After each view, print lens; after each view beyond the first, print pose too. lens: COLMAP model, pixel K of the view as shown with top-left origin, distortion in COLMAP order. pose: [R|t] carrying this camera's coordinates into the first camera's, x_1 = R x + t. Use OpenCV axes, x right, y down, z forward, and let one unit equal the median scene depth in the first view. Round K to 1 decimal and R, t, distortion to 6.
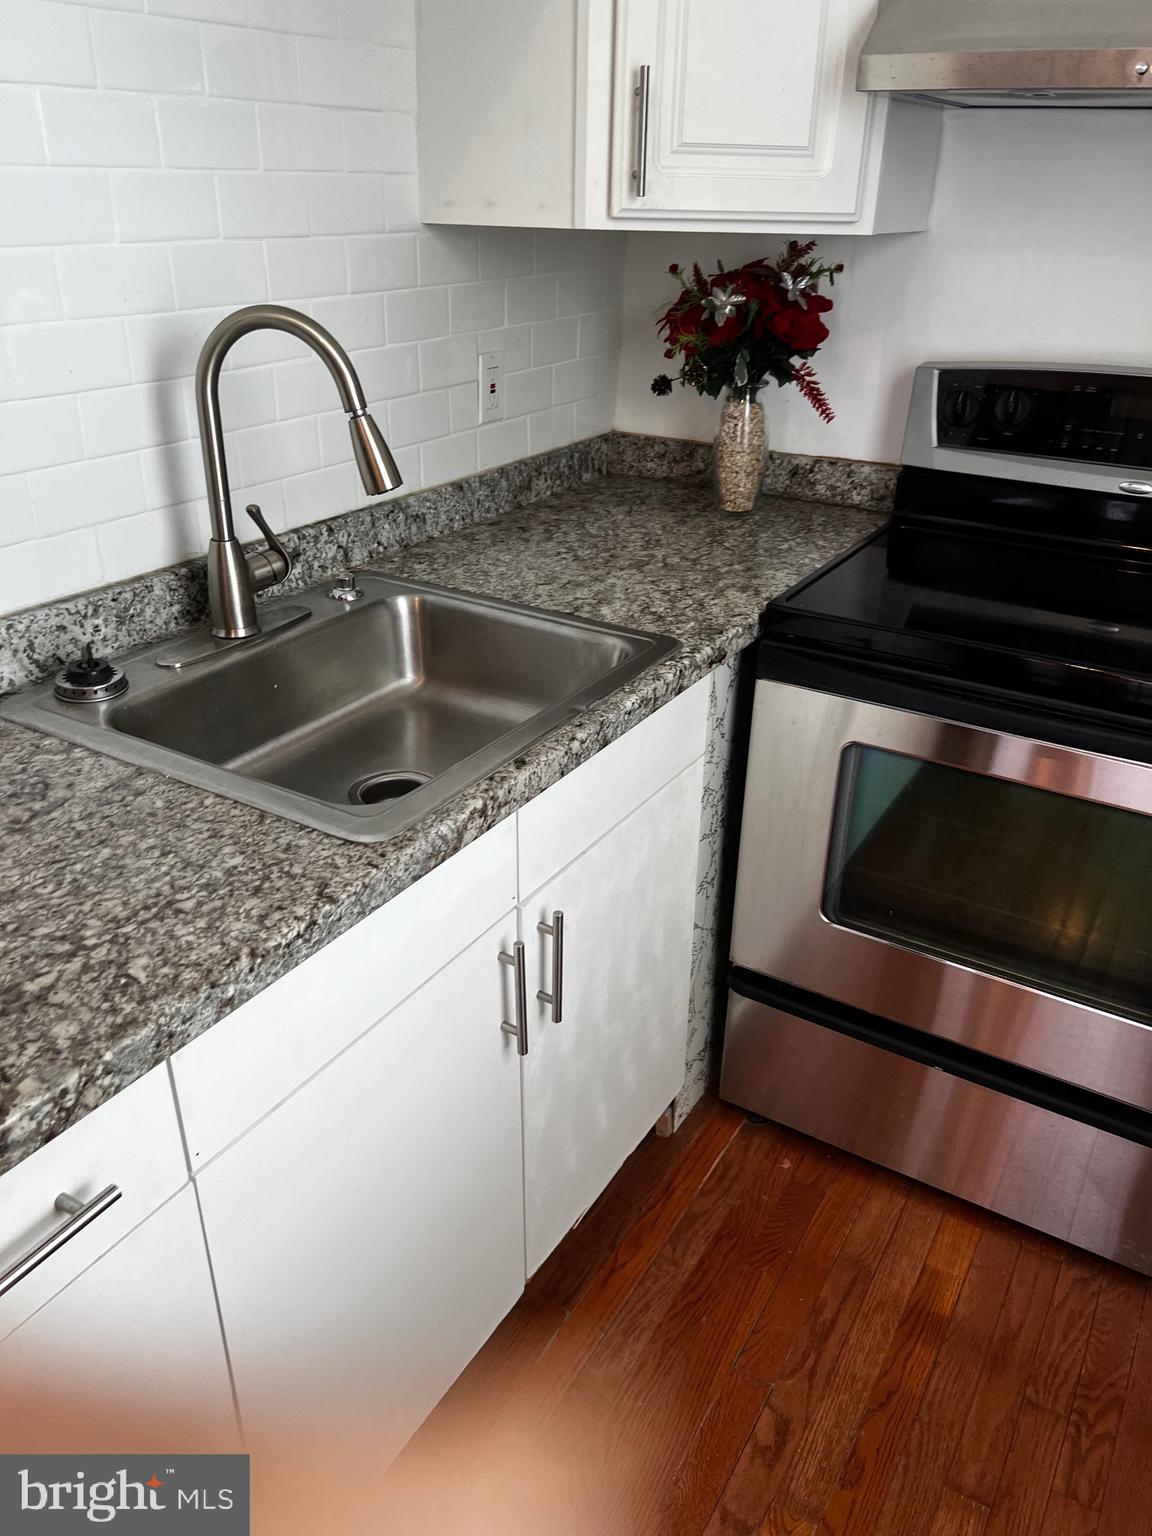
lens RADIAL K [[1179.1, 0, 583.0], [0, 1179.1, 771.6], [0, 0, 1]] dist [0.044461, -0.053011]
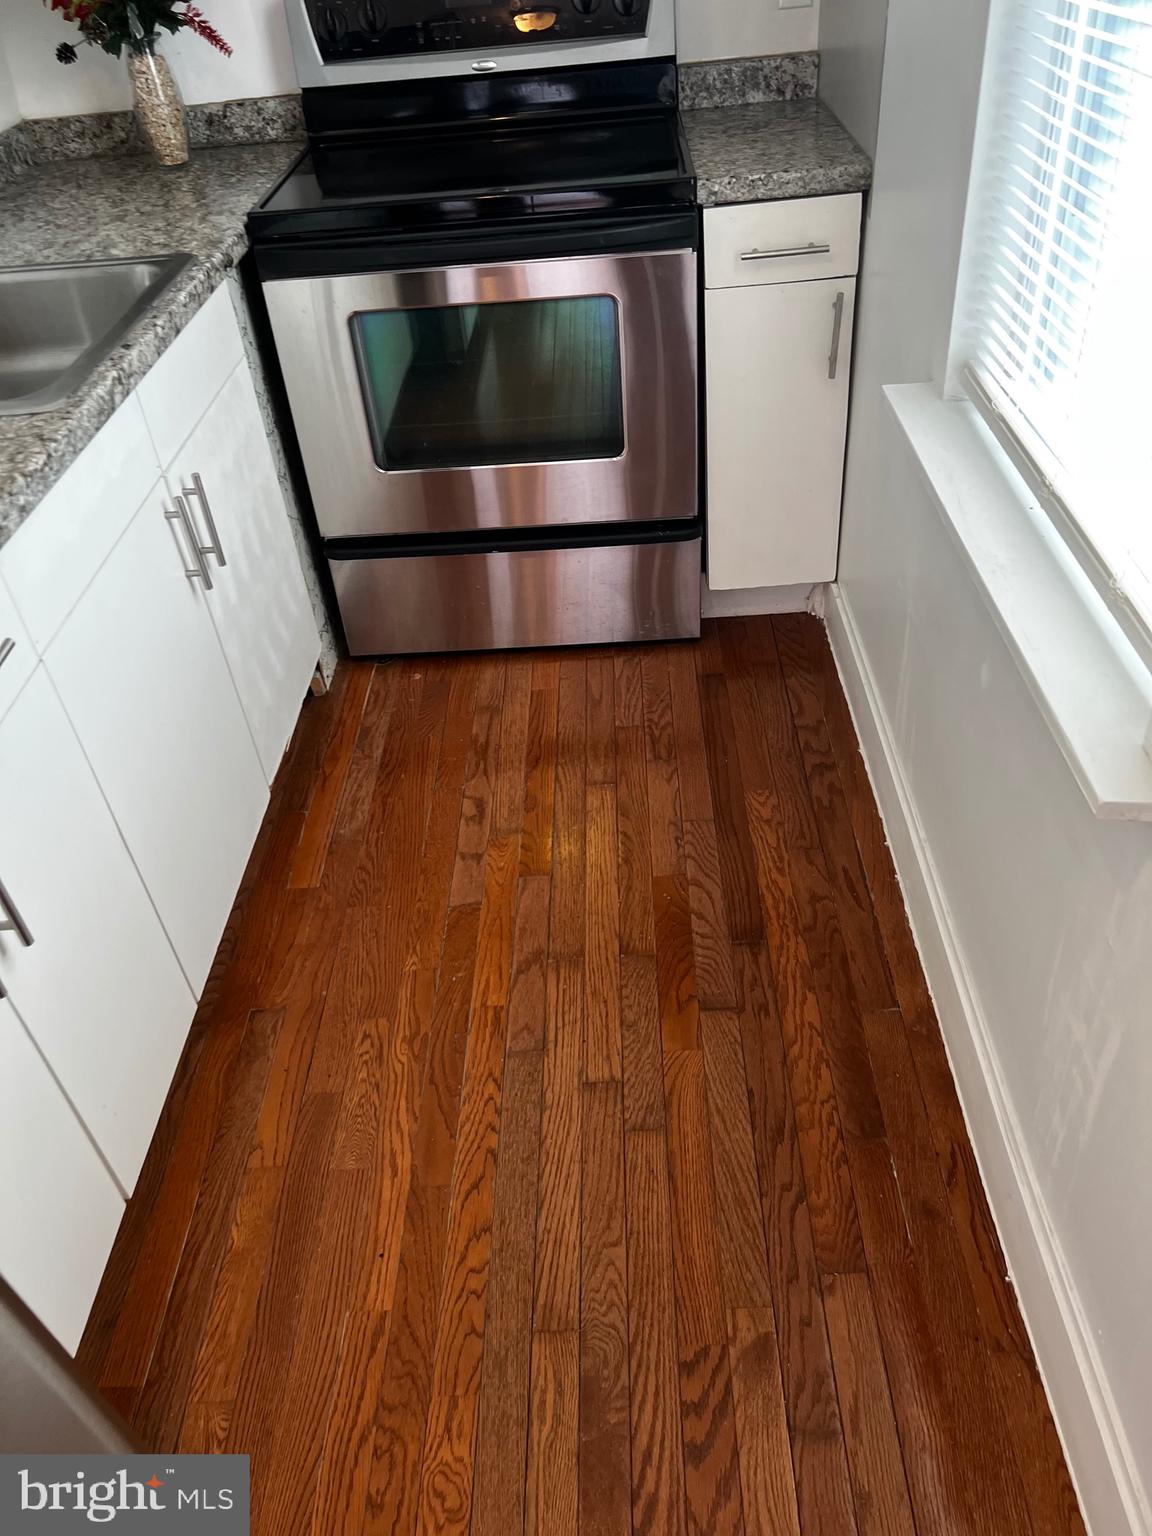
lens RADIAL K [[1144.6, 0, 570.6], [0, 1144.6, 756.7], [0, 0, 1]] dist [0.071173, -0.083925]
pose [[0.864483, -0.379887, 0.329172, -0.148533], [0.304760, 0.916883, 0.257774, 0.150708], [-0.399737, -0.122523, 0.908404, -0.259961]]
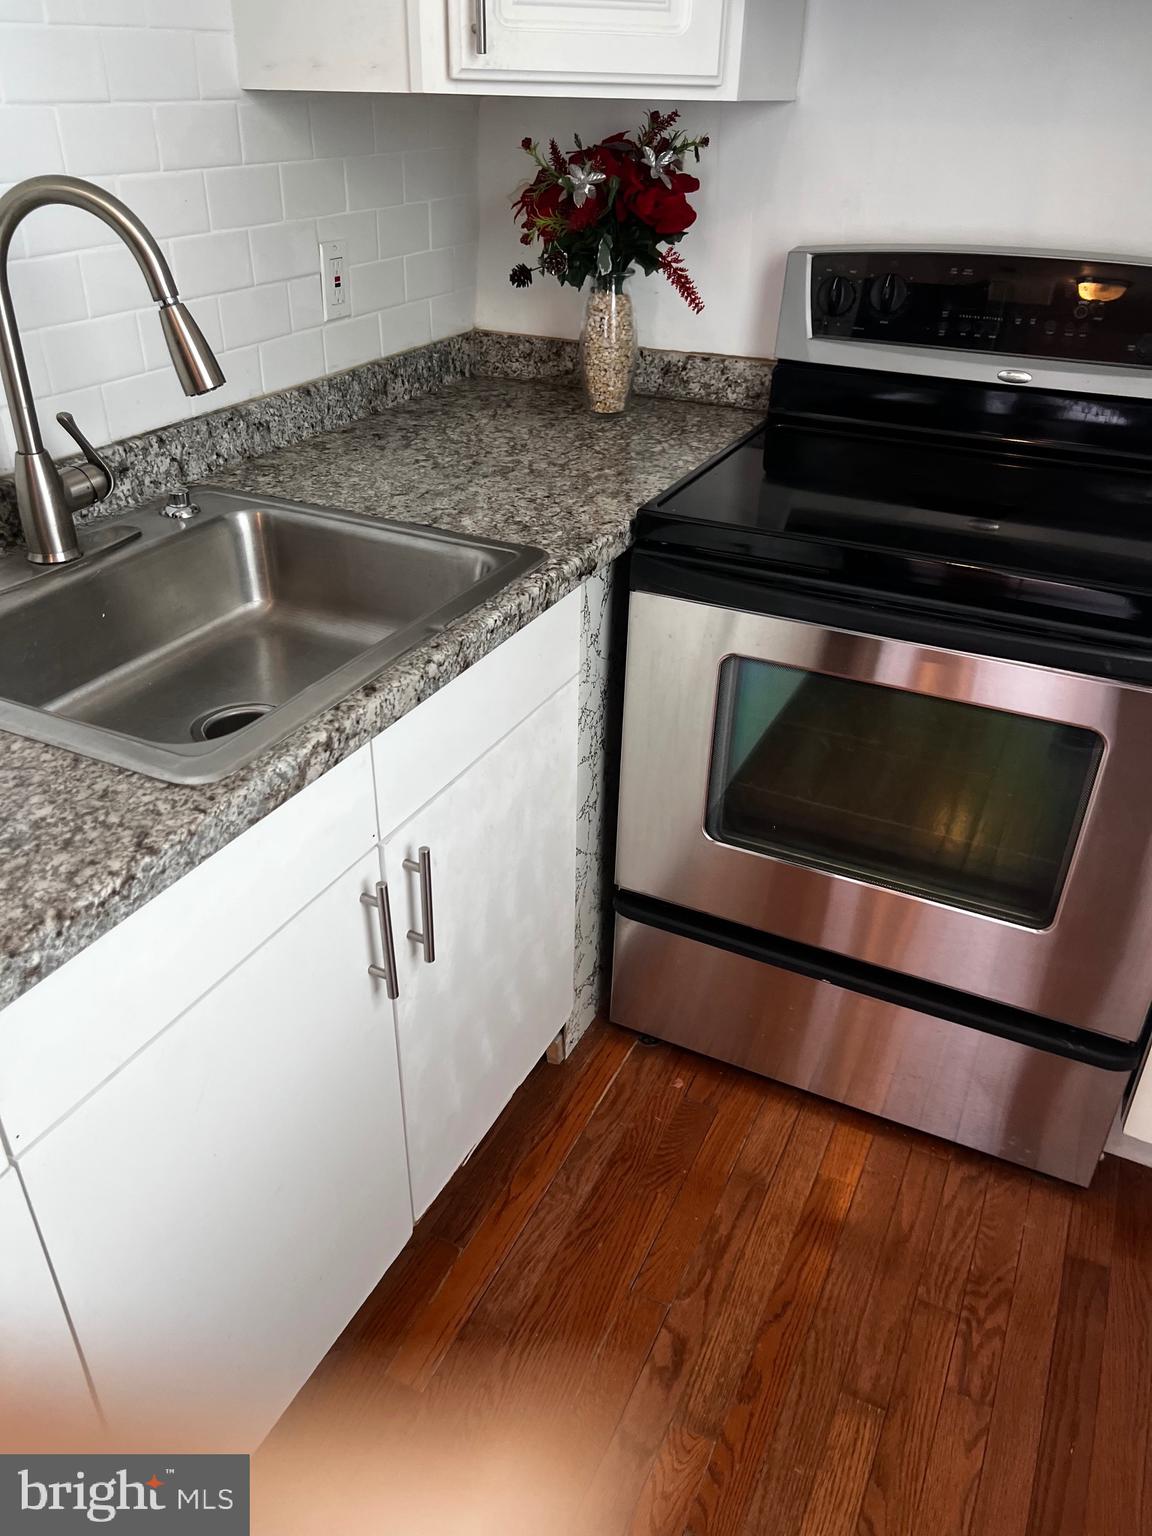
lens RADIAL K [[1186.3, 0, 570.6], [0, 1186.3, 785.1], [0, 0, 1]] dist [0.025630, -0.005940]
pose [[0.996171, -0.045647, 0.074558, 0.020109], [0.039740, 0.996092, 0.078877, 0.000136], [-0.077867, -0.075612, 0.994092, 0.042275]]
